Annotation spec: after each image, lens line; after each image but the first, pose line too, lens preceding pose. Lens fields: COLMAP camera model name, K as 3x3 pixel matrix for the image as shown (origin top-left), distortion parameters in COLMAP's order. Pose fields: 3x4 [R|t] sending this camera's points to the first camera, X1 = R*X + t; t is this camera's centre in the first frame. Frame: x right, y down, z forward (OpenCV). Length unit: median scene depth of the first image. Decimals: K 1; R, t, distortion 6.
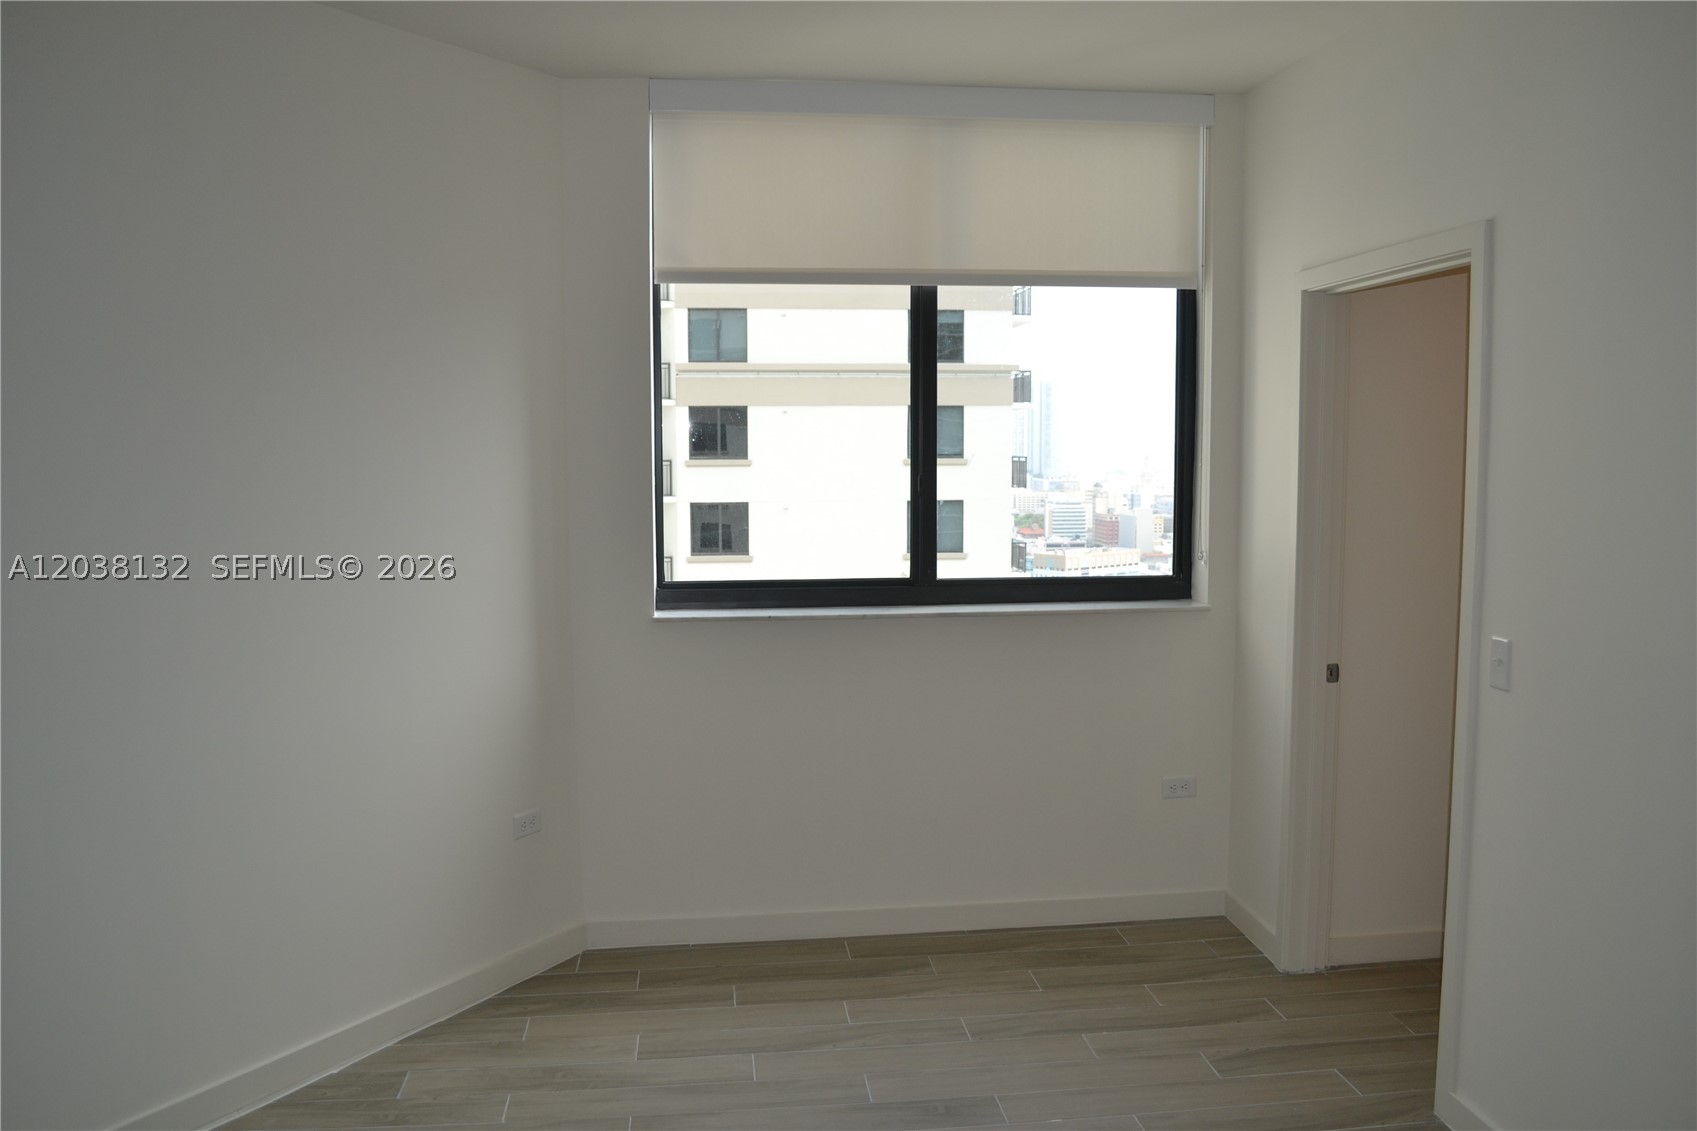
lens RADIAL K [[1328.5, 0, 858.7], [0, 1328.5, 567.0], [0, 0, 1]] dist [-0.061684, -0.000509]
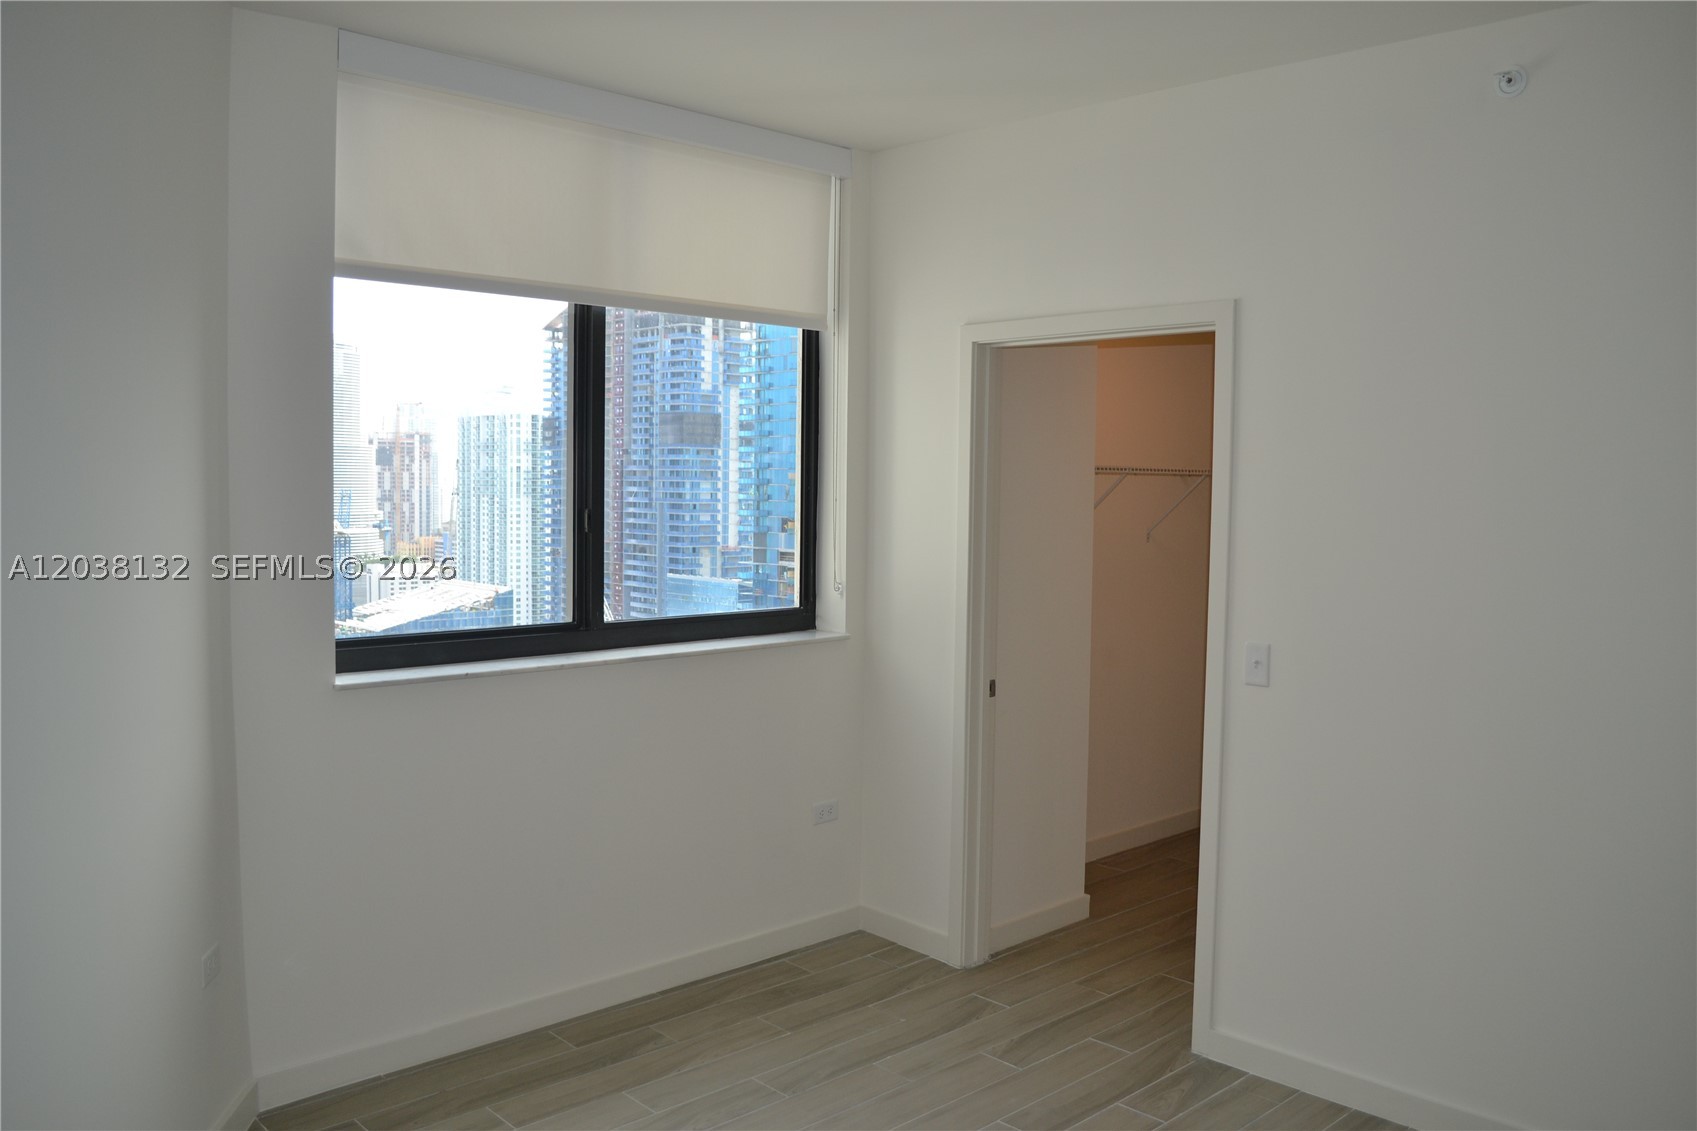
lens RADIAL K [[1328.5, 0, 858.7], [0, 1328.5, 567.0], [0, 0, 1]] dist [-0.061684, -0.000509]
pose [[0.807735, -0.024720, 0.589027, -0.371340], [0.040027, 0.999115, -0.012960, -0.010796], [-0.588185, 0.034045, 0.808009, 0.156336]]
